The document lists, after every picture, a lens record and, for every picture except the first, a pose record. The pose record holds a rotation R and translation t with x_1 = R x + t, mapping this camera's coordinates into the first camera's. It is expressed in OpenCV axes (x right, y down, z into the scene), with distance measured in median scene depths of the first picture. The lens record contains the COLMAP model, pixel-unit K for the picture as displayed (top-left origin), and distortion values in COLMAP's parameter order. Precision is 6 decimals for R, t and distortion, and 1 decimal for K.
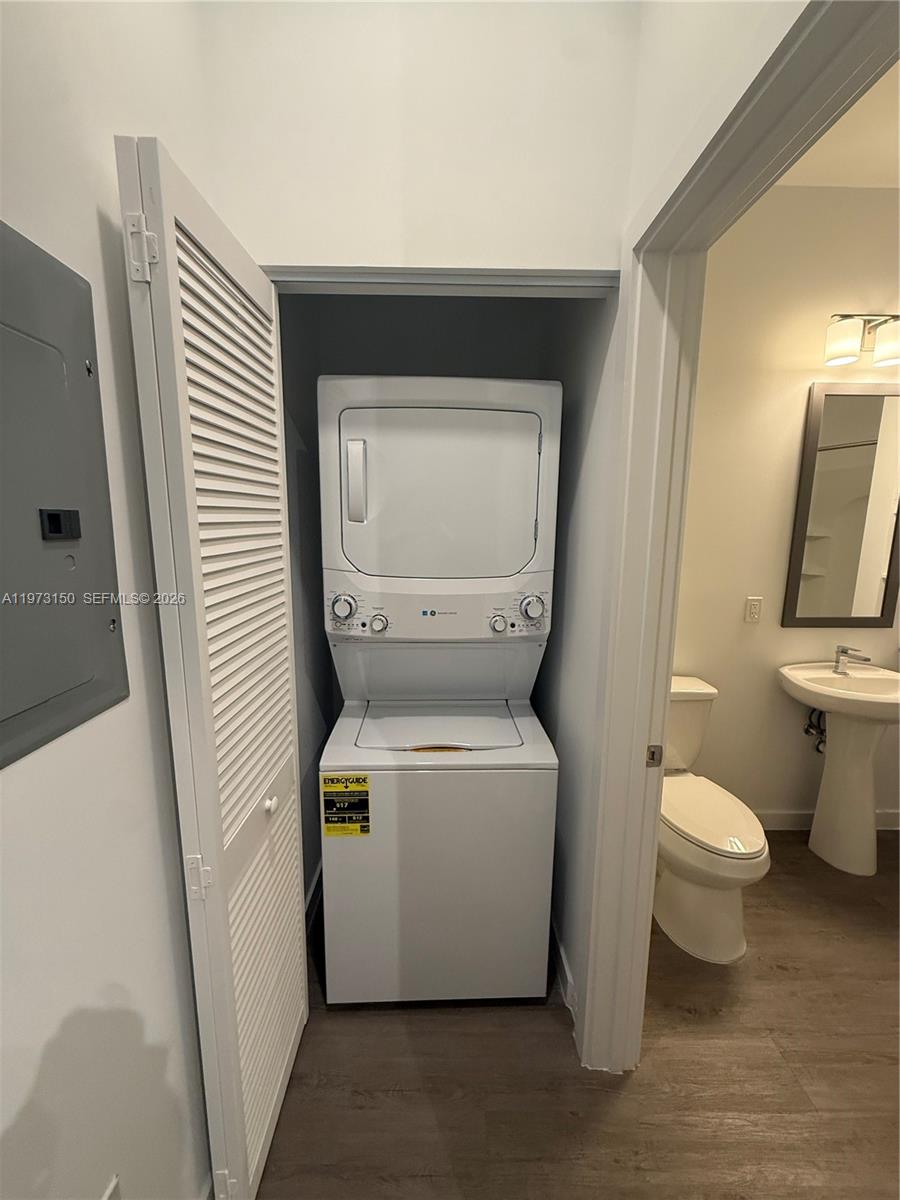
lens RADIAL K [[476.0, 0, 448.2], [0, 476.0, 598.8], [0, 0, 1]] dist [-0.001707, -0.000461]
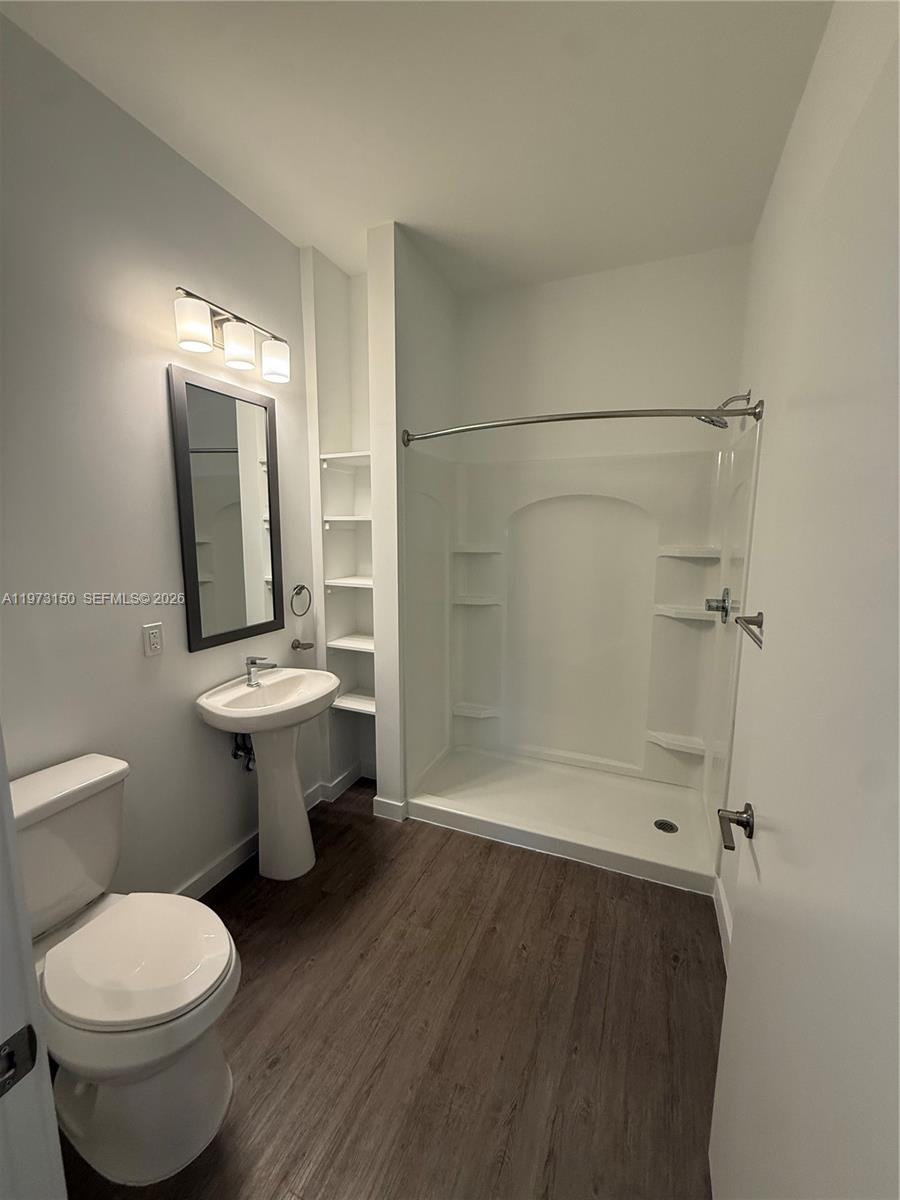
lens RADIAL K [[476.0, 0, 448.2], [0, 476.0, 598.8], [0, 0, 1]] dist [-0.001707, -0.000461]
pose [[0.410080, -0.136574, 0.901766, 0.143199], [0.143902, 0.986029, 0.083896, -0.040446], [-0.900626, 0.095362, 0.424004, 0.223081]]
